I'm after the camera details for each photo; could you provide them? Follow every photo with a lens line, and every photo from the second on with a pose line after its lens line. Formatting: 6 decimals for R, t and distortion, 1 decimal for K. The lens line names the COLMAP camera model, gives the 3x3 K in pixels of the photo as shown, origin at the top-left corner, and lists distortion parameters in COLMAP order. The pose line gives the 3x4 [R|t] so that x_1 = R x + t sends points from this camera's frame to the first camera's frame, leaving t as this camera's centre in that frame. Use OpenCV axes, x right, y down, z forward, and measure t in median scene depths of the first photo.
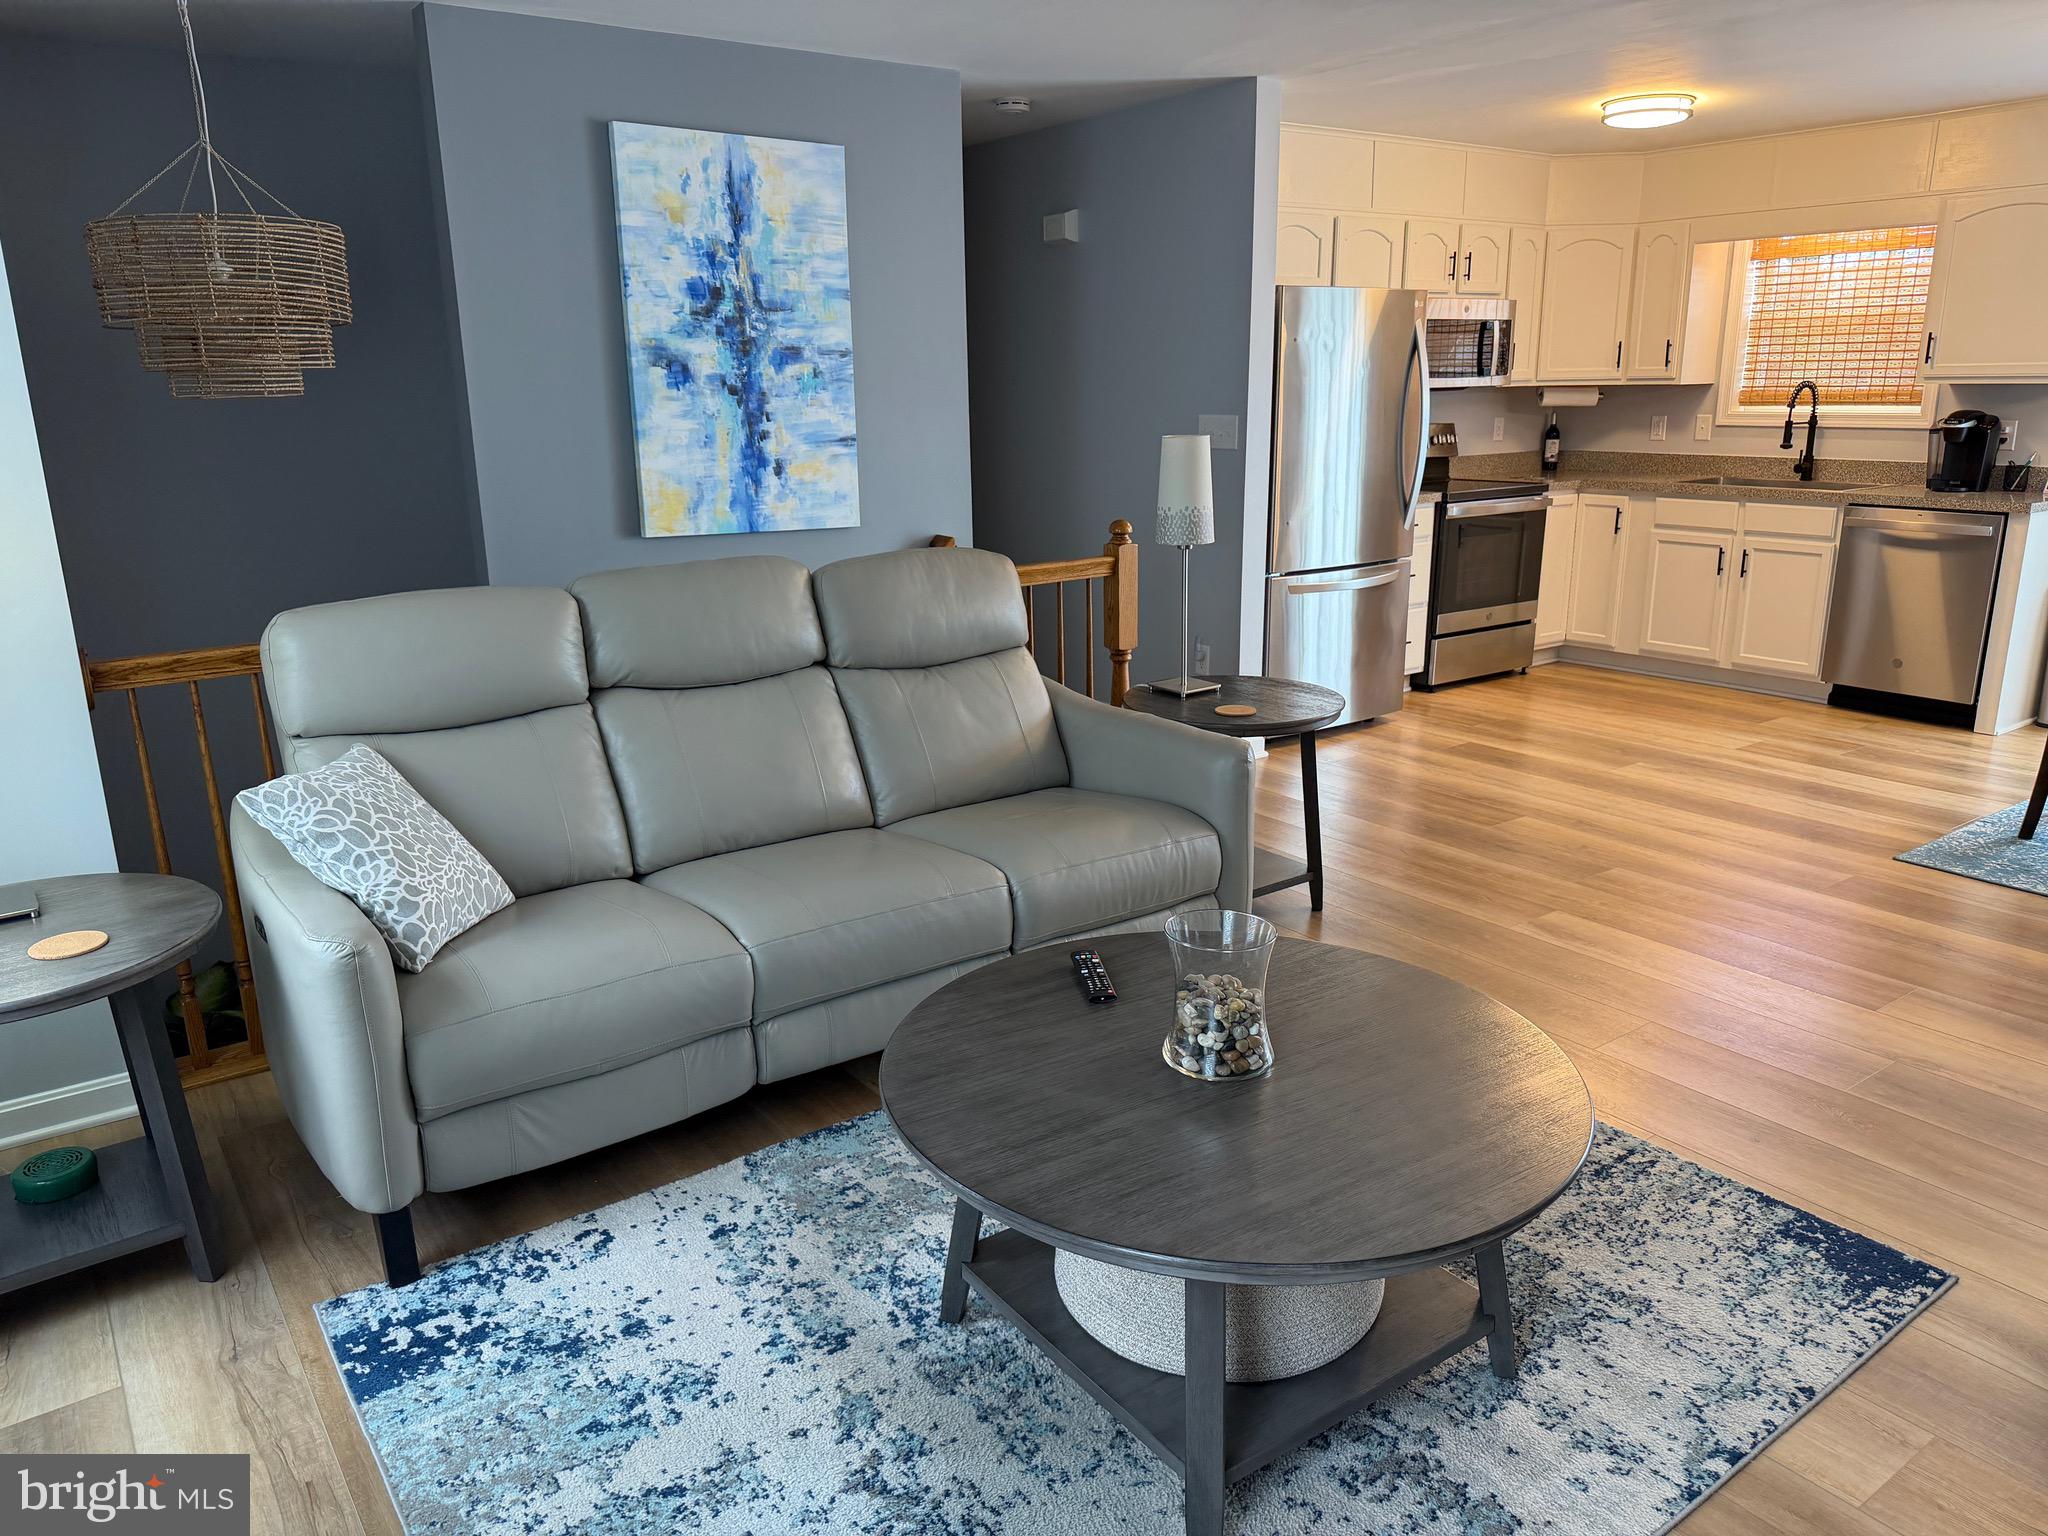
lens RADIAL K [[1444.6, 0, 1037.2], [0, 1444.6, 784.5], [0, 0, 1]] dist [-0.008052, -0.007332]
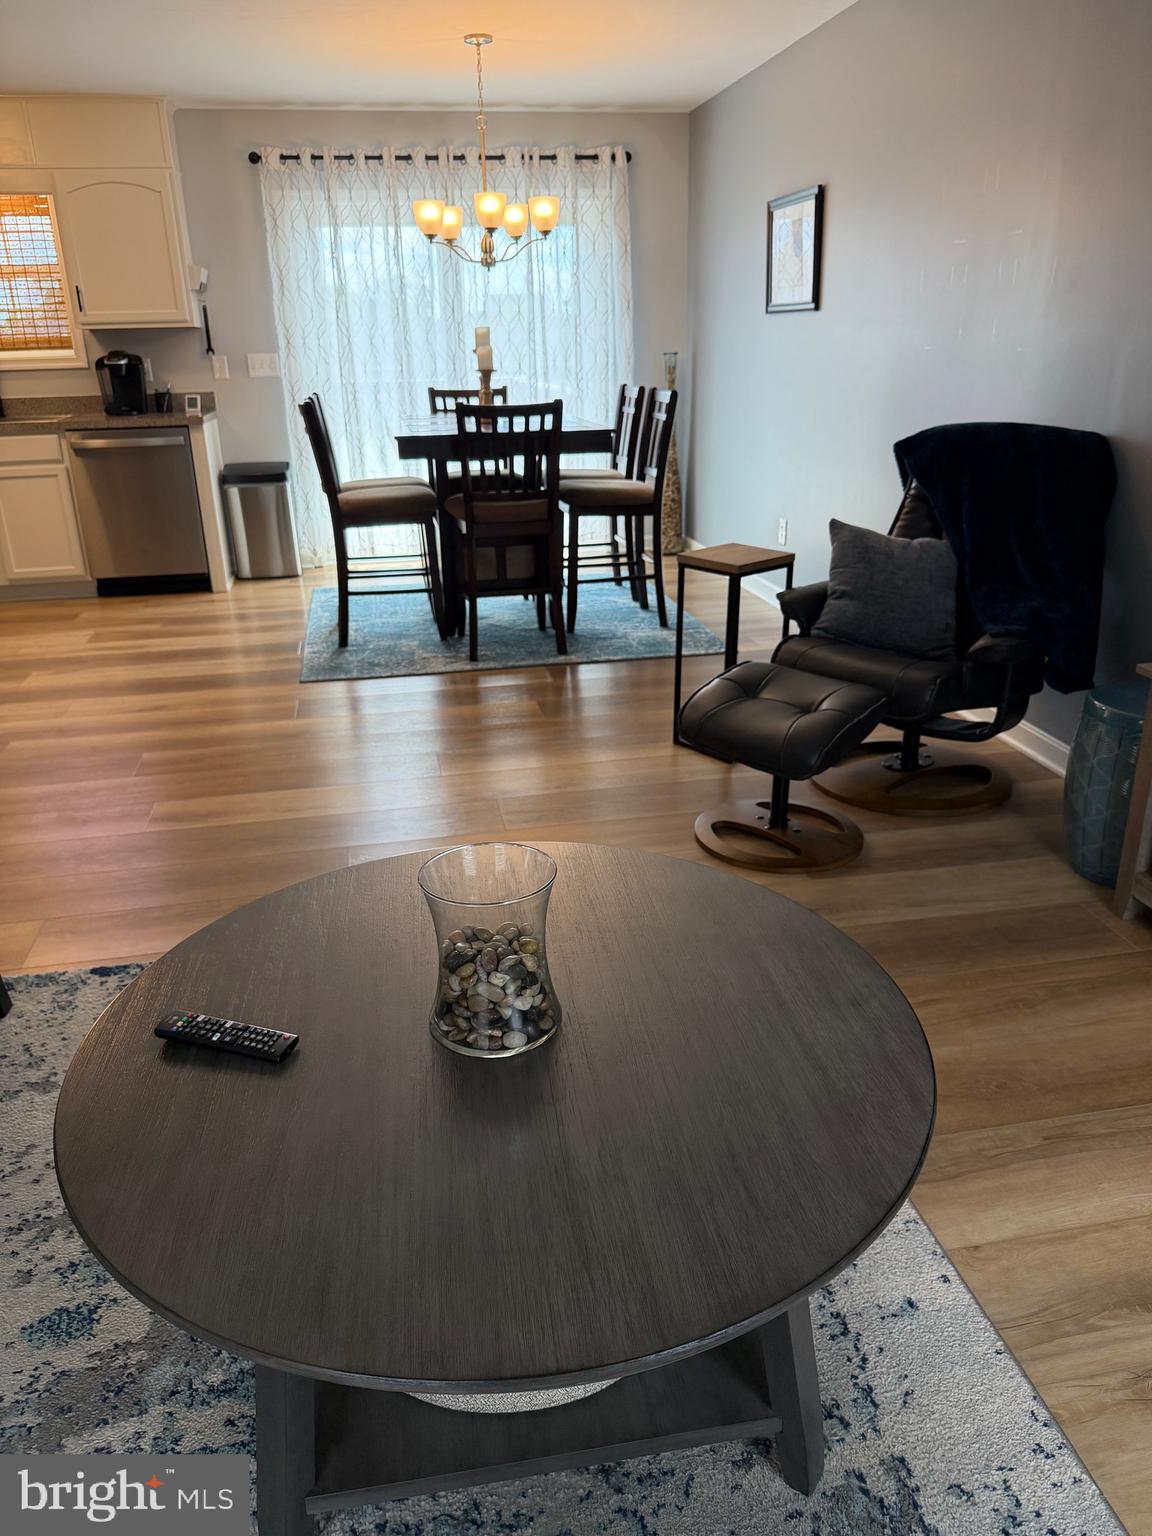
lens RADIAL K [[1083.5, 0, 578.0], [0, 1083.5, 767.0], [0, 0, 1]] dist [-0.008052, -0.007332]
pose [[0.428345, -0.325225, 0.843059, -0.162014], [0.257098, 0.938289, 0.231334, -0.040088], [-0.866268, 0.117658, 0.485526, 0.308931]]
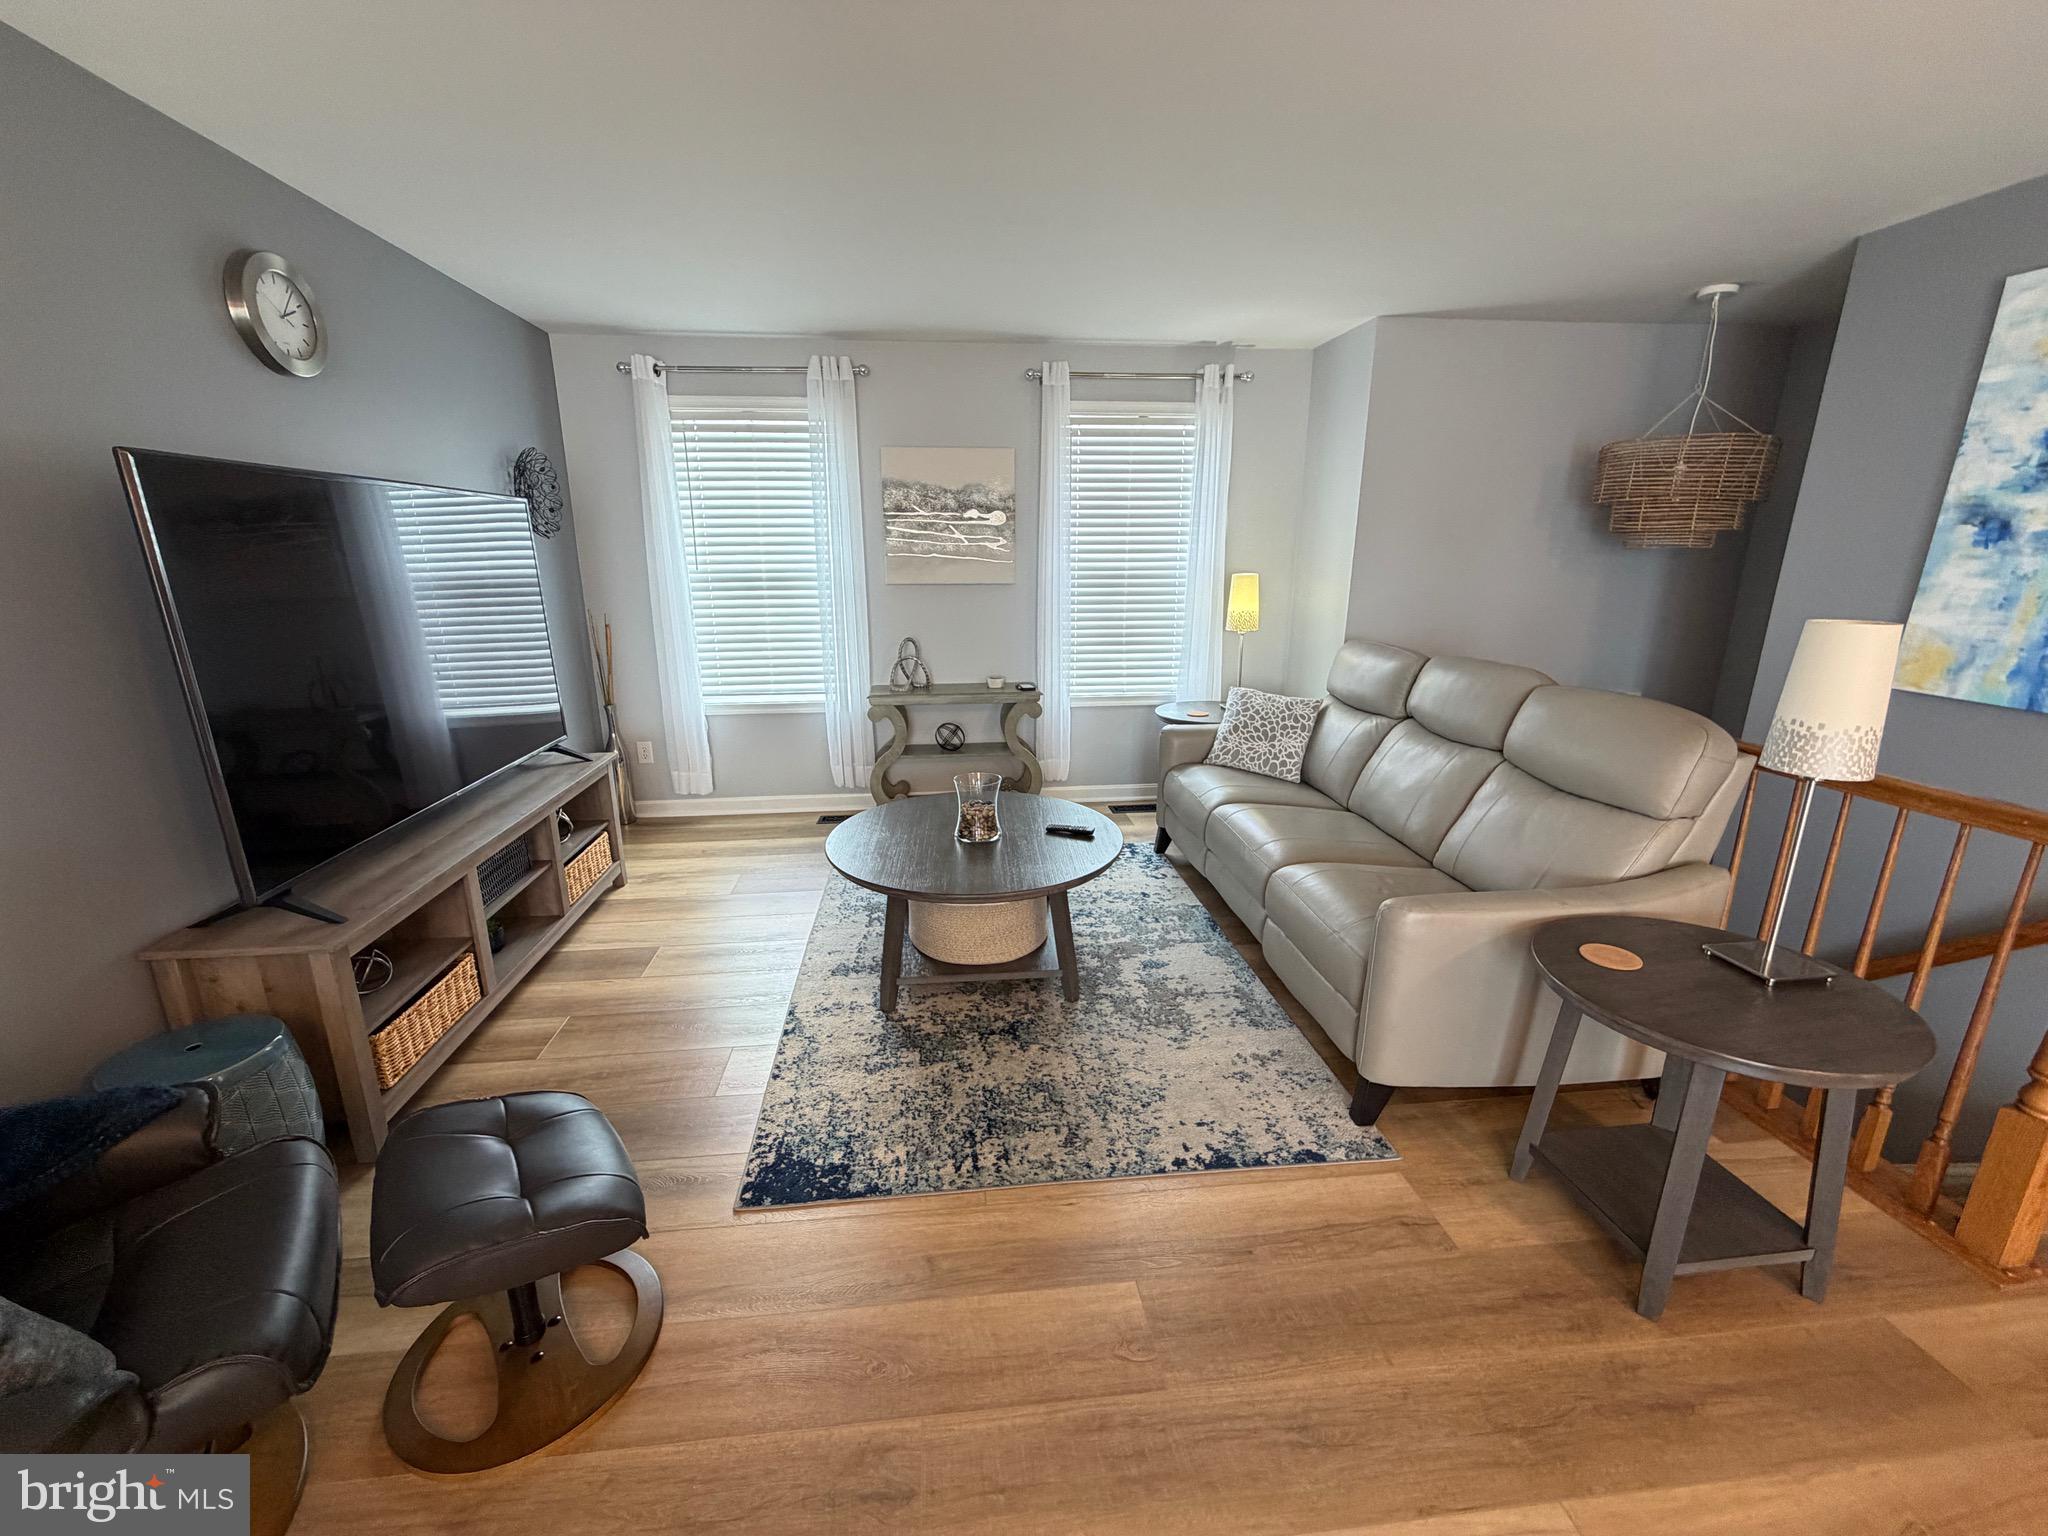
lens RADIAL K [[824.8, 0, 1024.5], [0, 824.8, 759.7], [0, 0, 1]] dist [-0.001626, -0.000065]
pose [[-0.499587, 0.234246, -0.833991, 0.579002], [-0.218162, 0.897692, 0.382823, -0.223858], [0.838342, 0.373199, -0.397372, 0.756504]]
